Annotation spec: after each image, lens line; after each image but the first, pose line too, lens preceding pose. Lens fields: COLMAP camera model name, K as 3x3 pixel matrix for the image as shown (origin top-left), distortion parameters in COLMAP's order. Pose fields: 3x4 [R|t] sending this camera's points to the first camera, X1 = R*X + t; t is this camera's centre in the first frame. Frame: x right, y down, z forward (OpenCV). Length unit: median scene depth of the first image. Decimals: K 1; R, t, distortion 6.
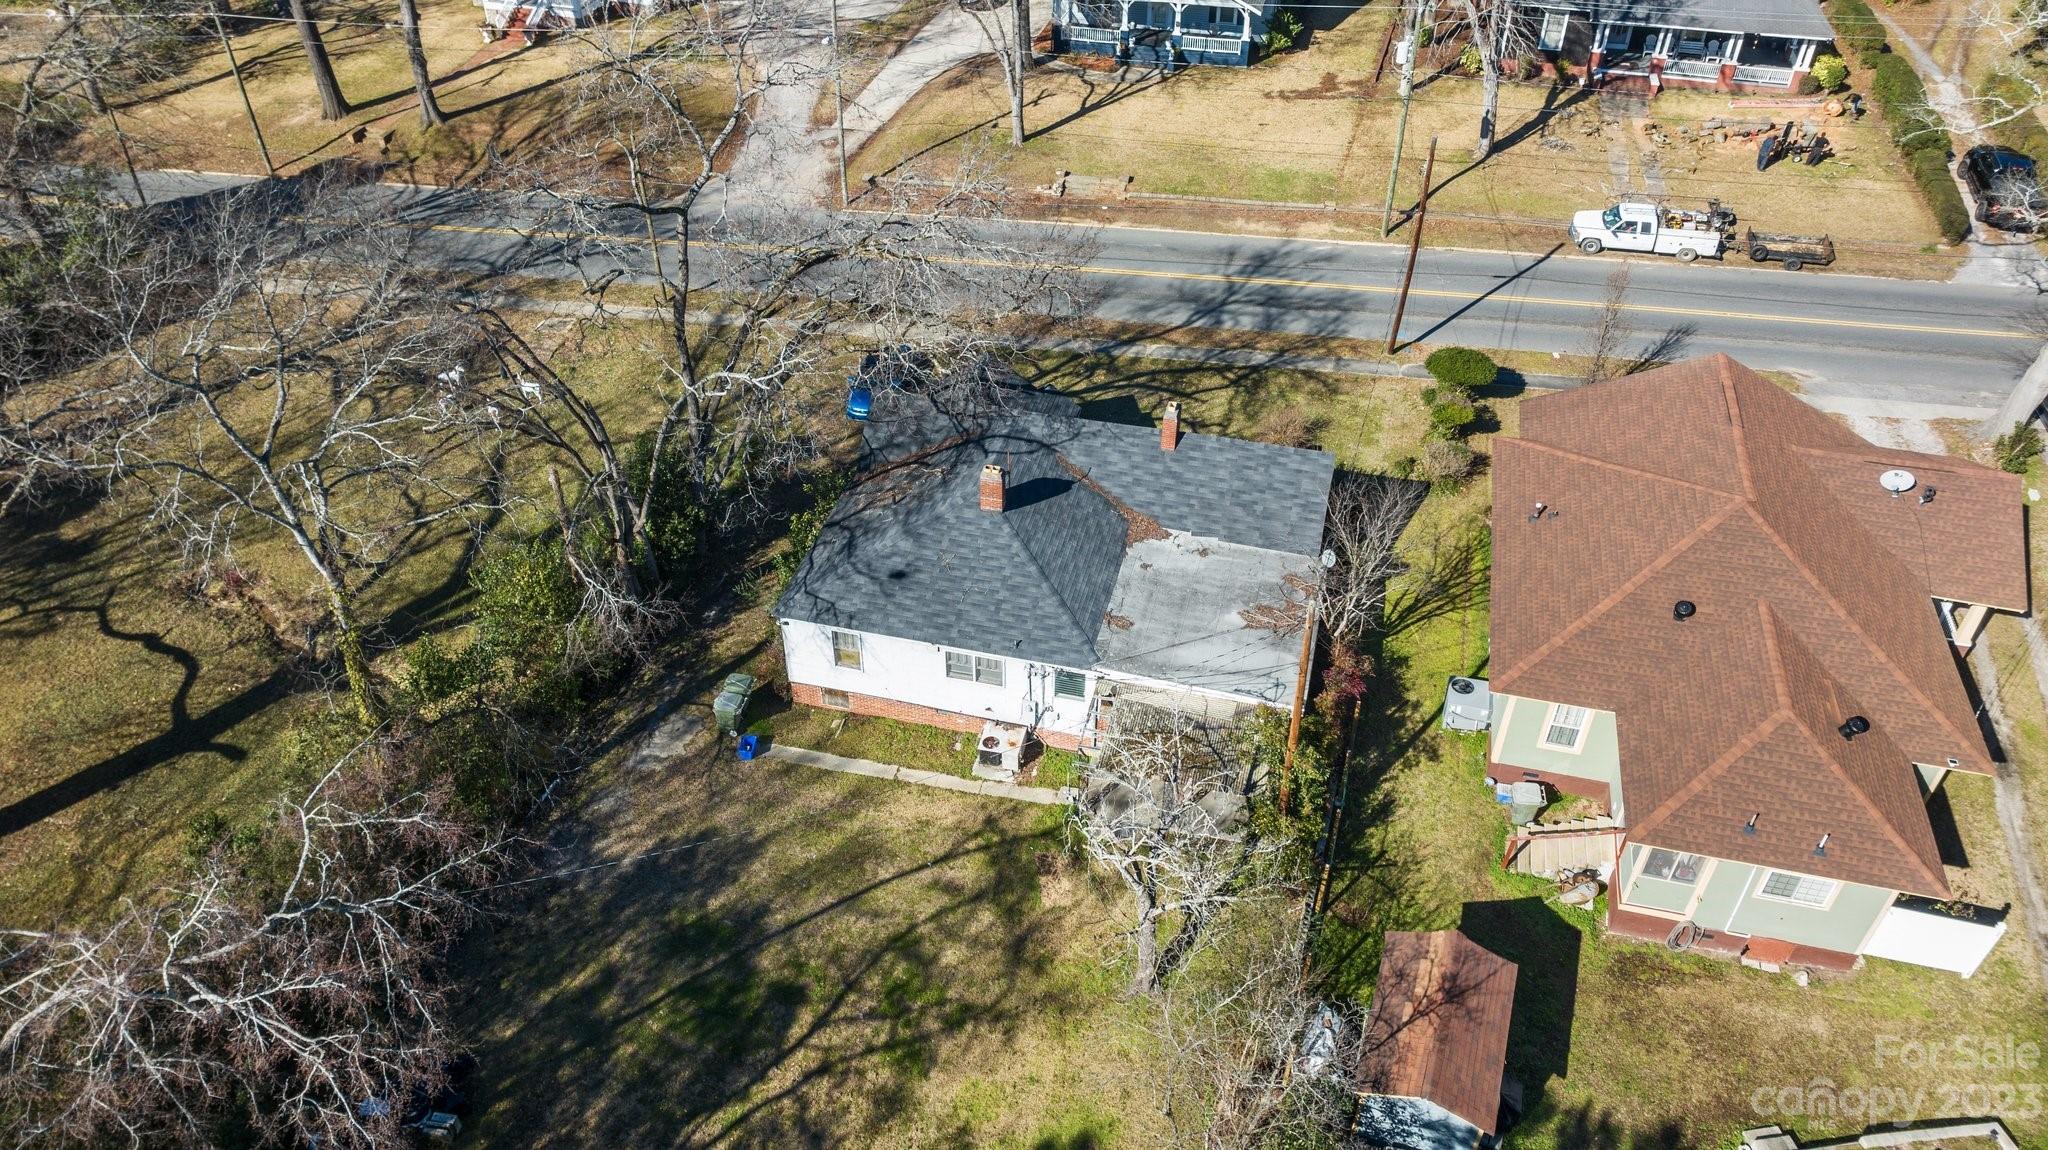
lens RADIAL K [[1437.1, 0, 1024.0], [0, 1437.1, 575.0], [0, 0, 1]] dist [-0.011485, -0.002729]
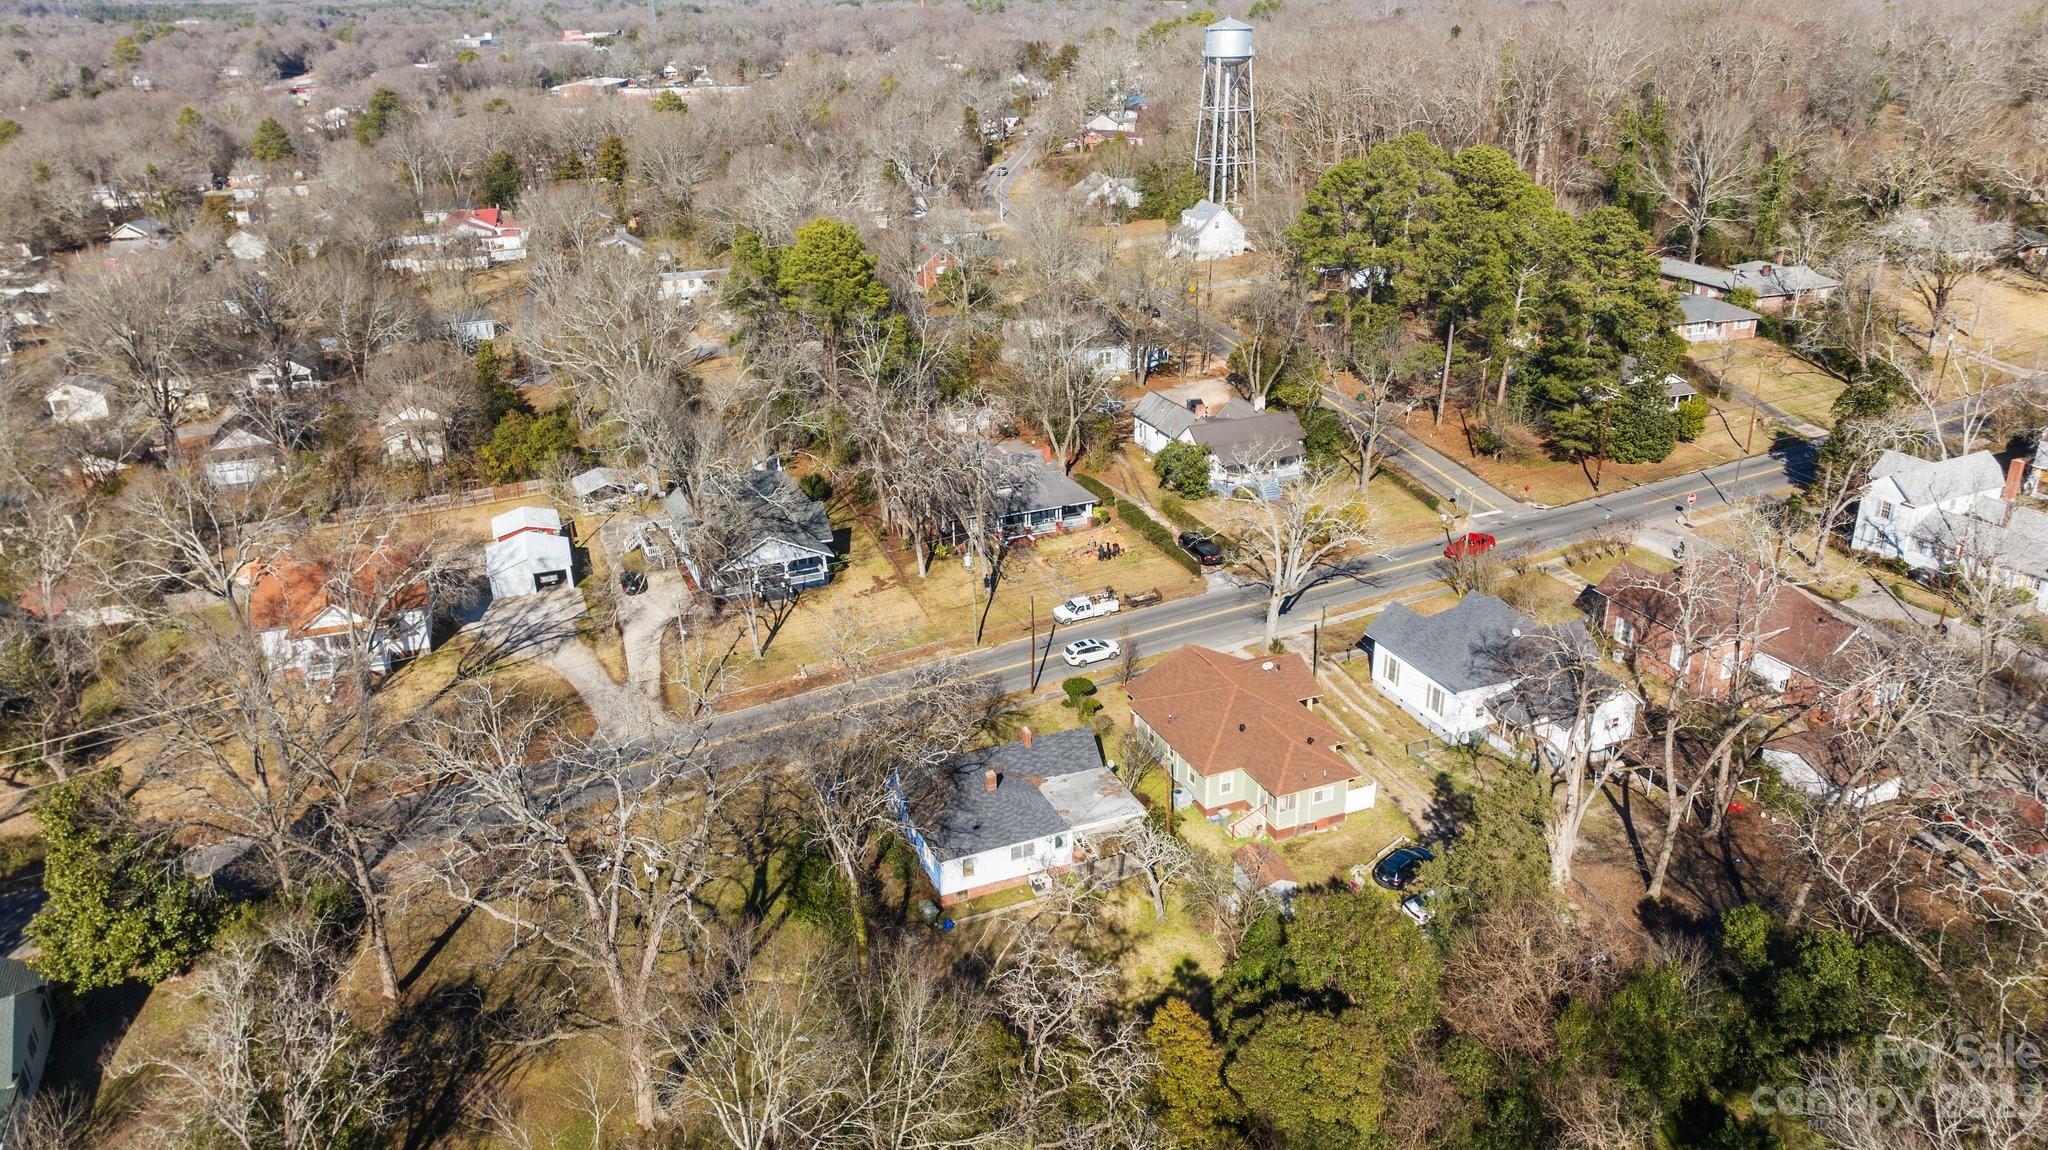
lens RADIAL K [[1437.1, 0, 1024.0], [0, 1437.1, 575.0], [0, 0, 1]] dist [-0.011485, -0.002729]
pose [[0.801047, -0.248795, 0.544449, -0.896647], [0.397679, 0.900995, -0.173378, 0.049609], [-0.447410, 0.355400, 0.820679, -0.810545]]
